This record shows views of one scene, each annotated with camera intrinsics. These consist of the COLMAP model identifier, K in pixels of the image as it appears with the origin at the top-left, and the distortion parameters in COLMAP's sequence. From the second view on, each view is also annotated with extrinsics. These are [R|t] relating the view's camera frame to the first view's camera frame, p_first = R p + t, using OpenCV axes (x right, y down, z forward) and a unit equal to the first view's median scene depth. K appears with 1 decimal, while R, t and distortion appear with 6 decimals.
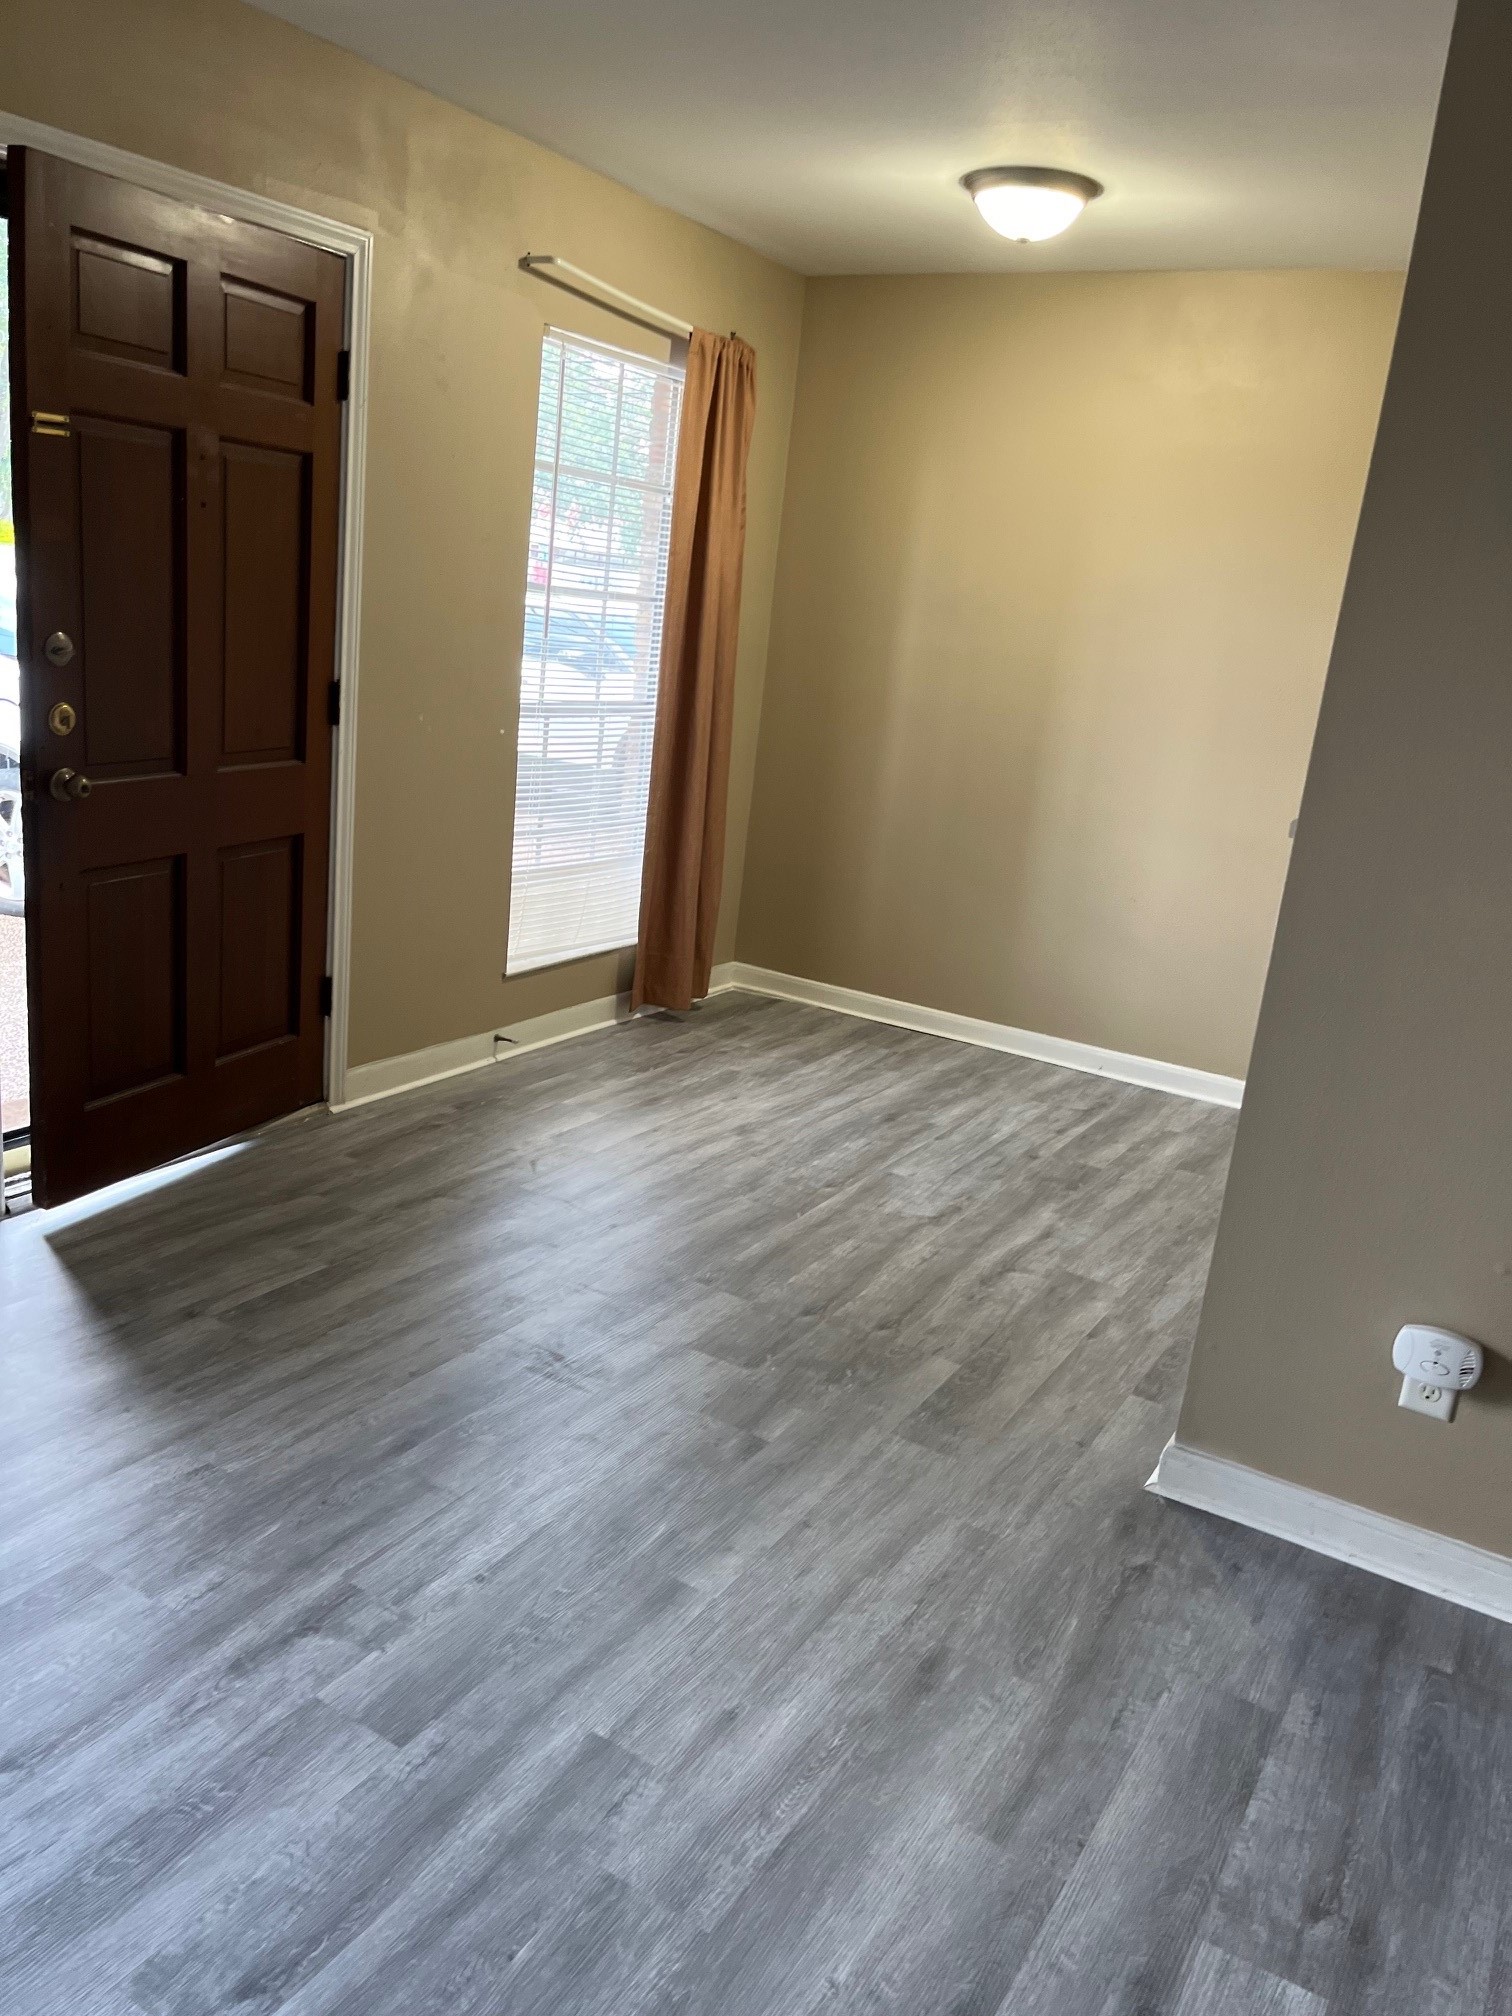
lens RADIAL K [[1540.6, 0, 741.2], [0, 1540.6, 1016.0], [0, 0, 1]] dist [0.071765, -0.096818]
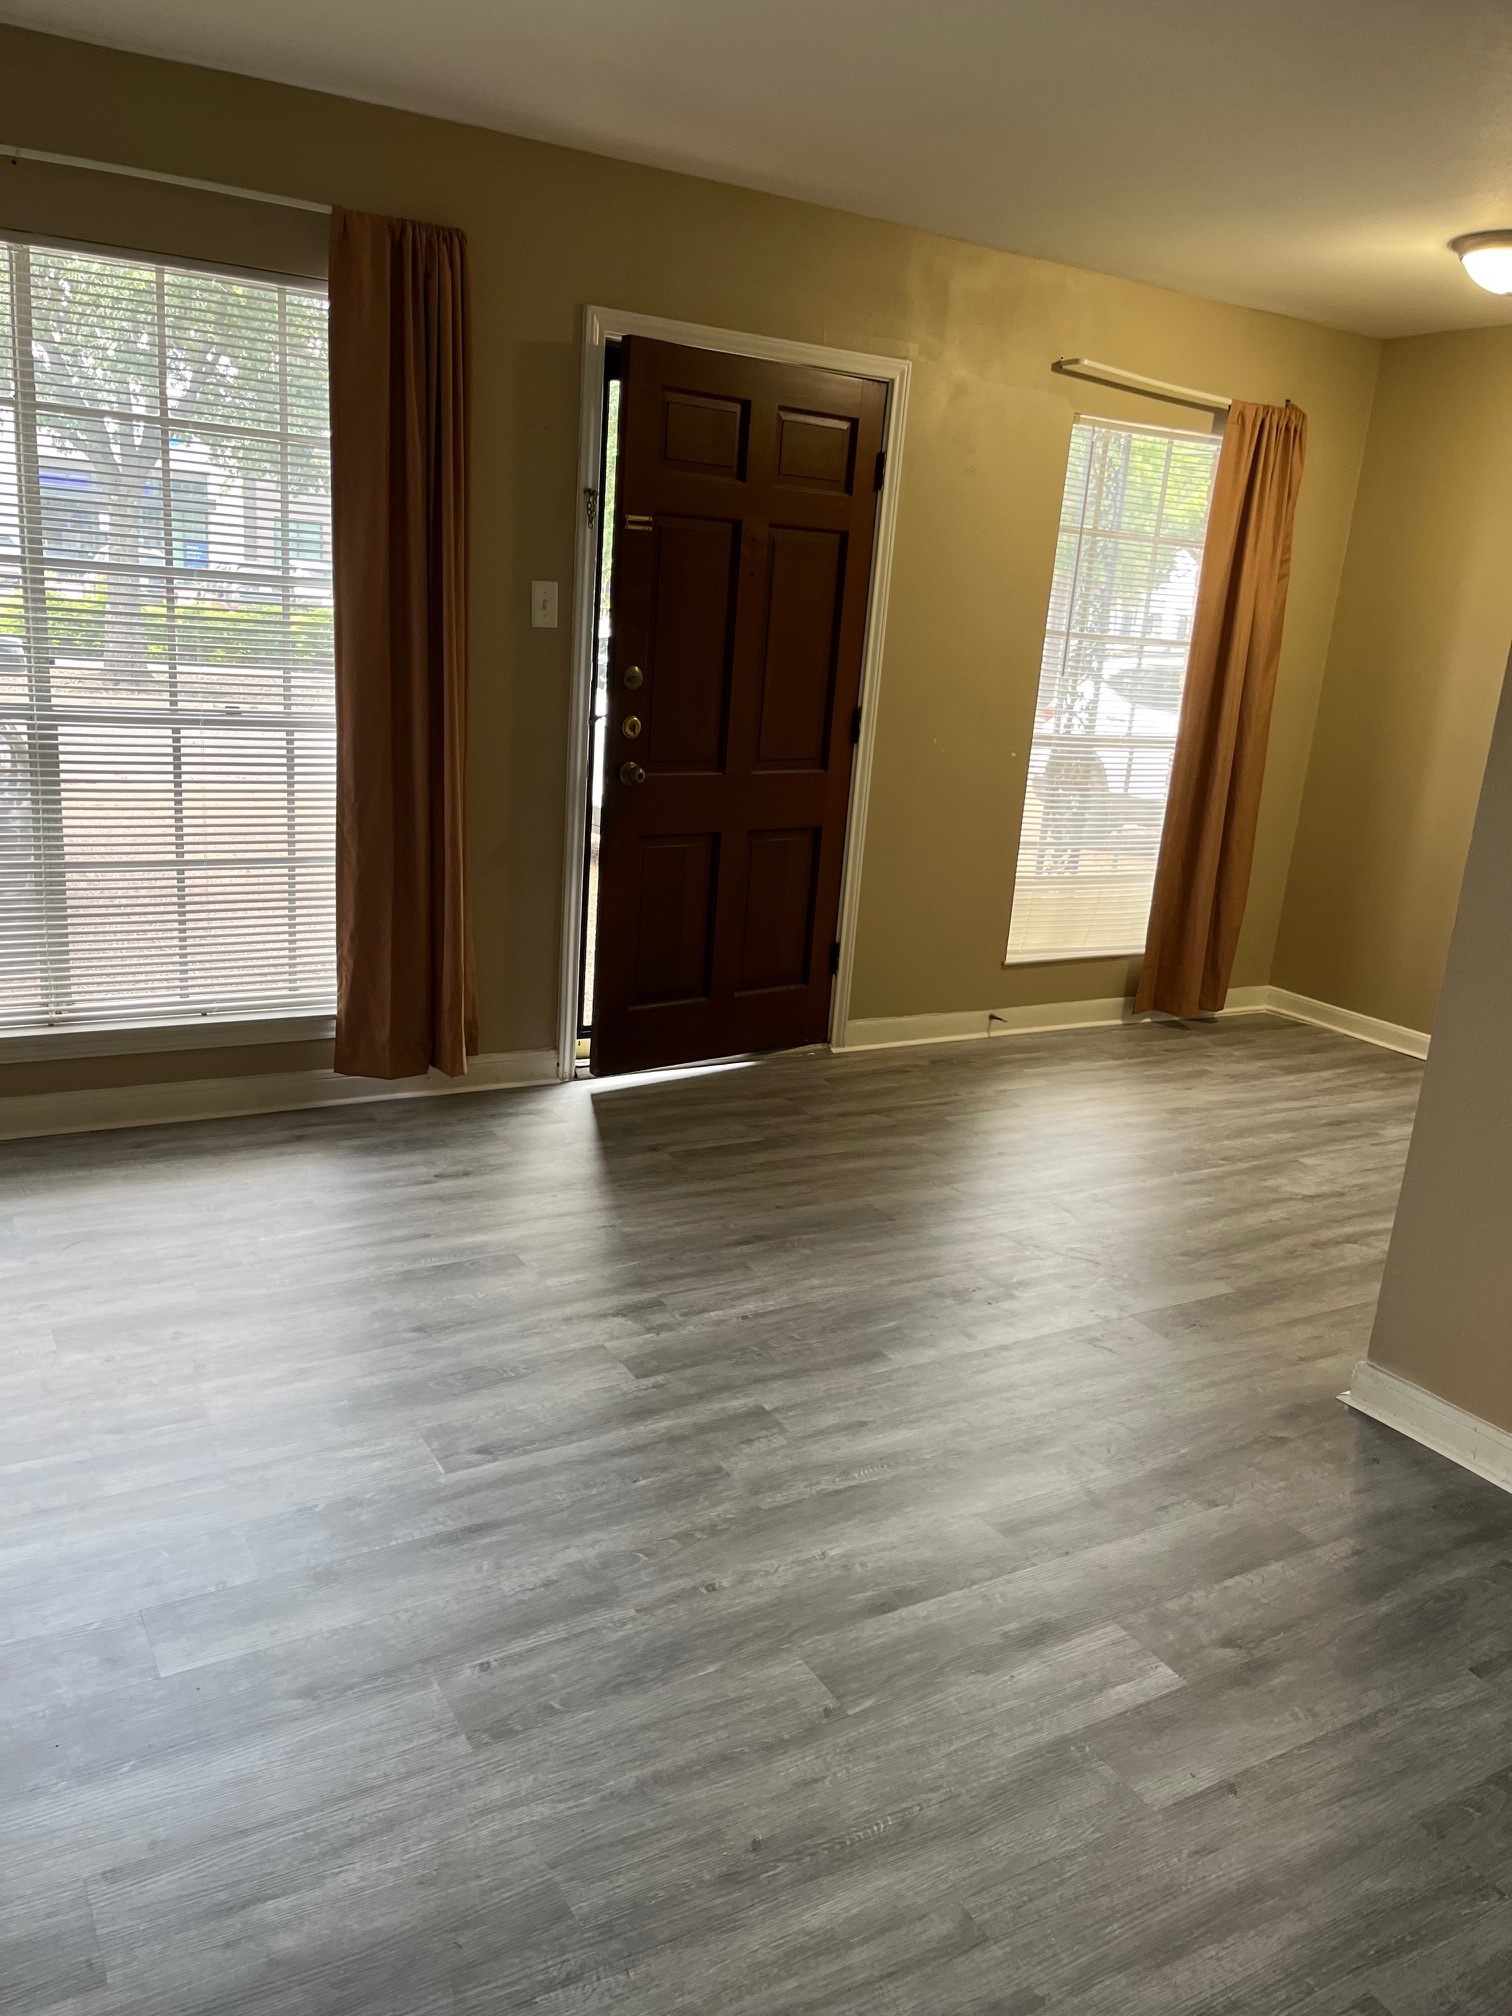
lens RADIAL K [[1540.6, 0, 741.2], [0, 1540.6, 1016.0], [0, 0, 1]] dist [0.071765, -0.096818]
pose [[0.878018, 0.088751, -0.470328, 0.272986], [-0.112029, 0.993469, -0.021670, 0.073223], [0.465333, 0.071717, 0.882226, -0.146405]]
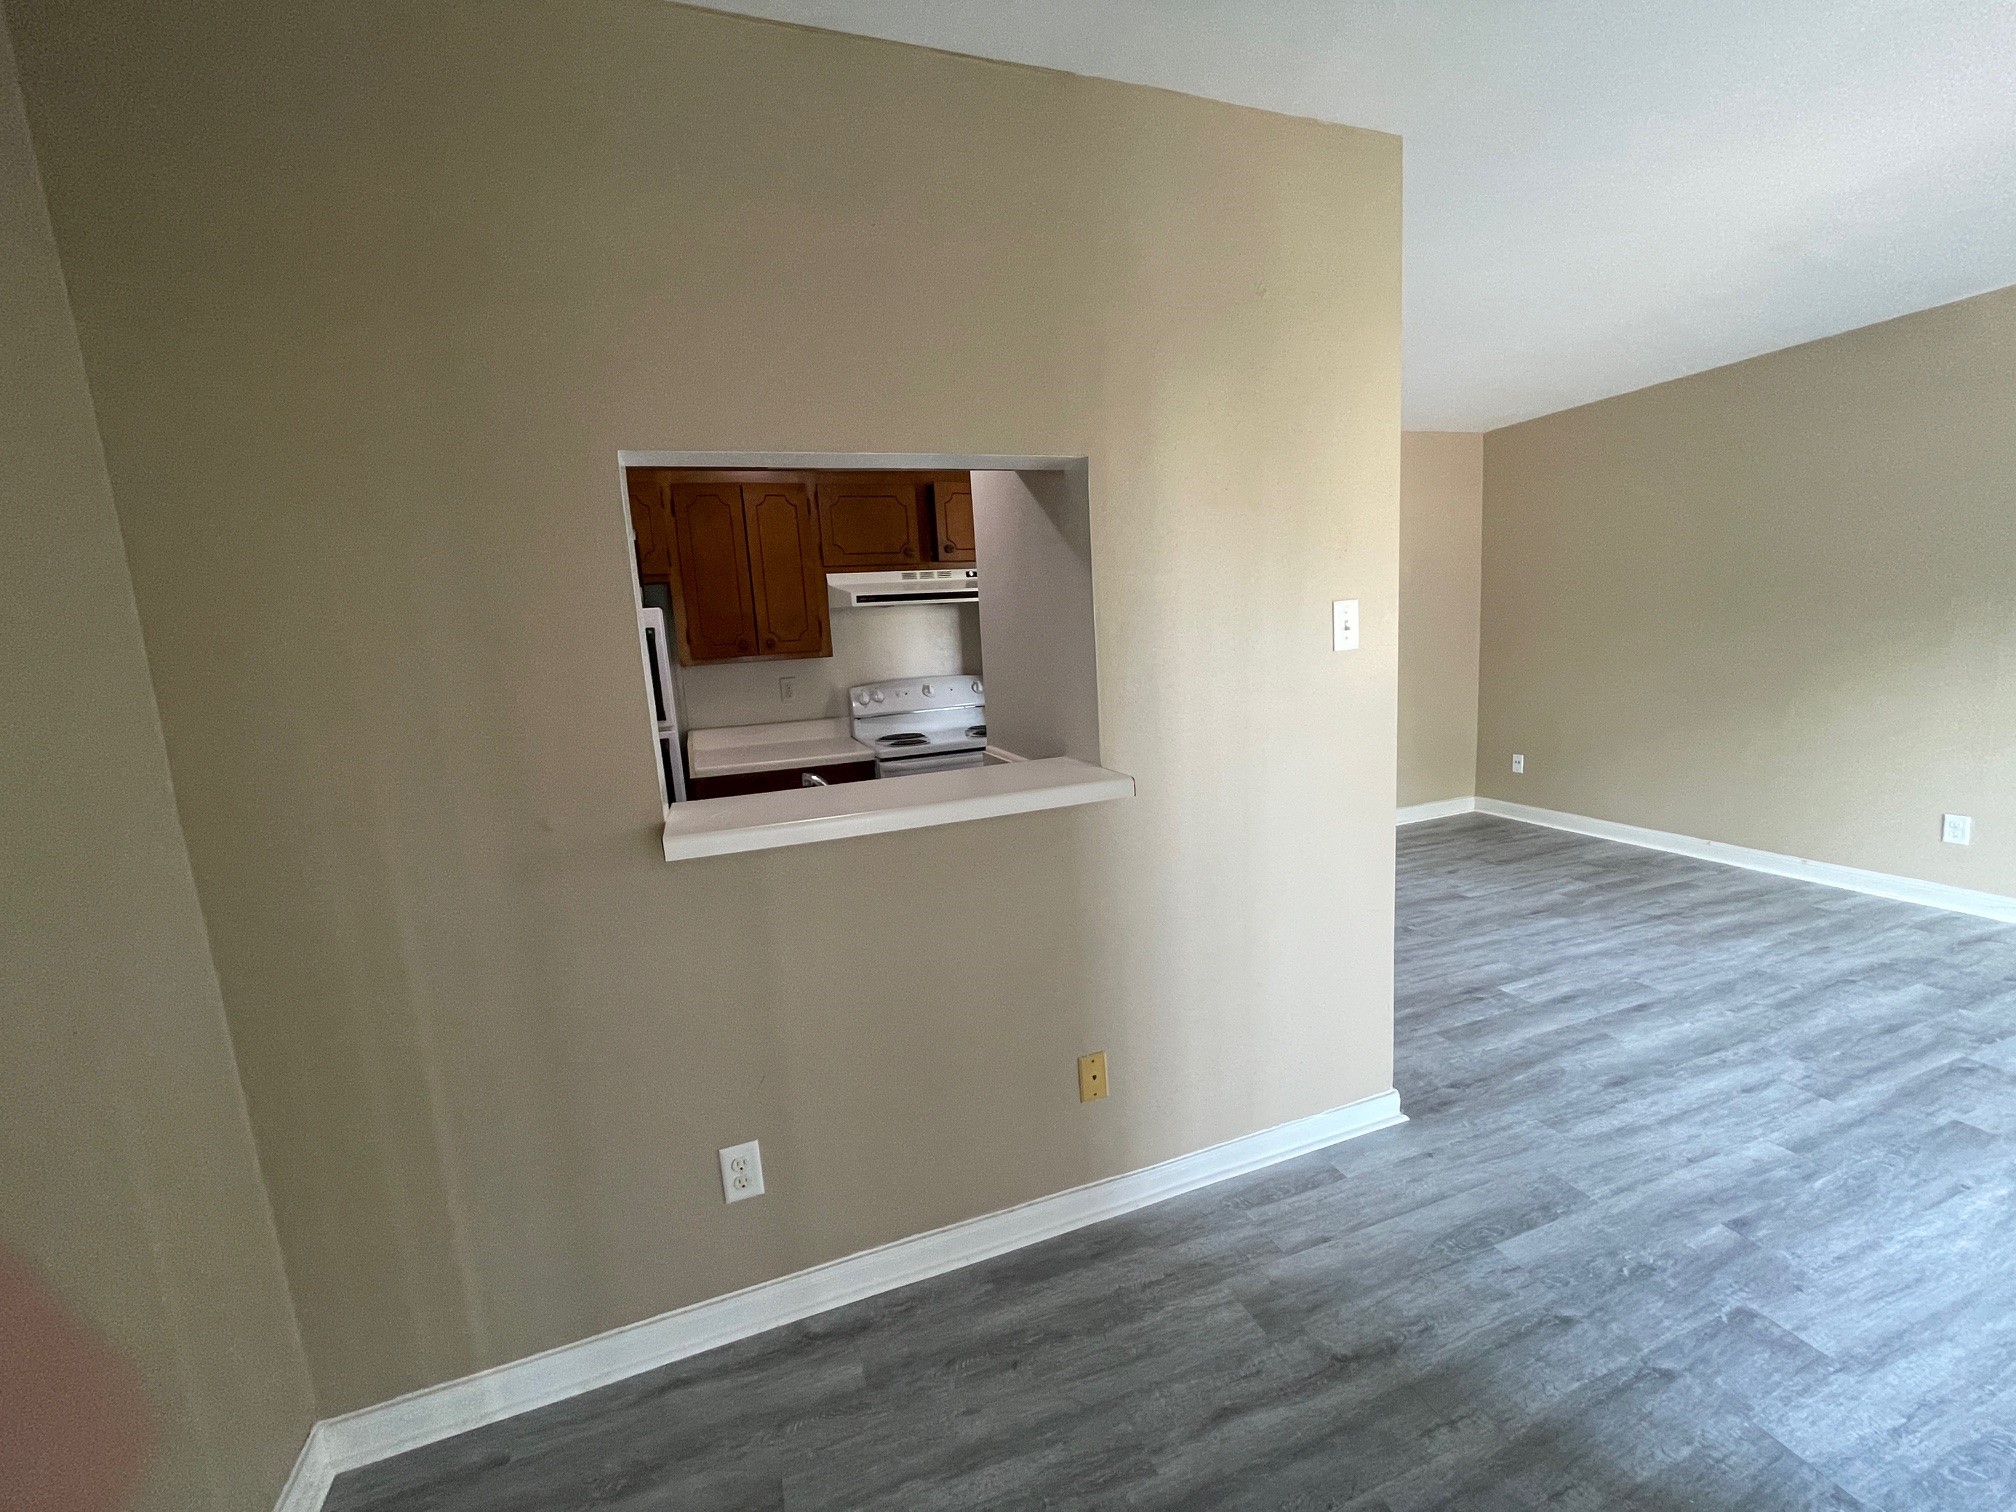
lens RADIAL K [[826.0, 0, 1008.0], [0, 826.0, 756.0], [0, 0, 1]] dist [-0.002054, 0.000009]
pose [[-0.777393, -0.150579, 0.610726, 0.084232], [0.149414, 0.898929, 0.411827, -0.307443], [-0.611011, 0.411402, -0.676323, 1.176244]]
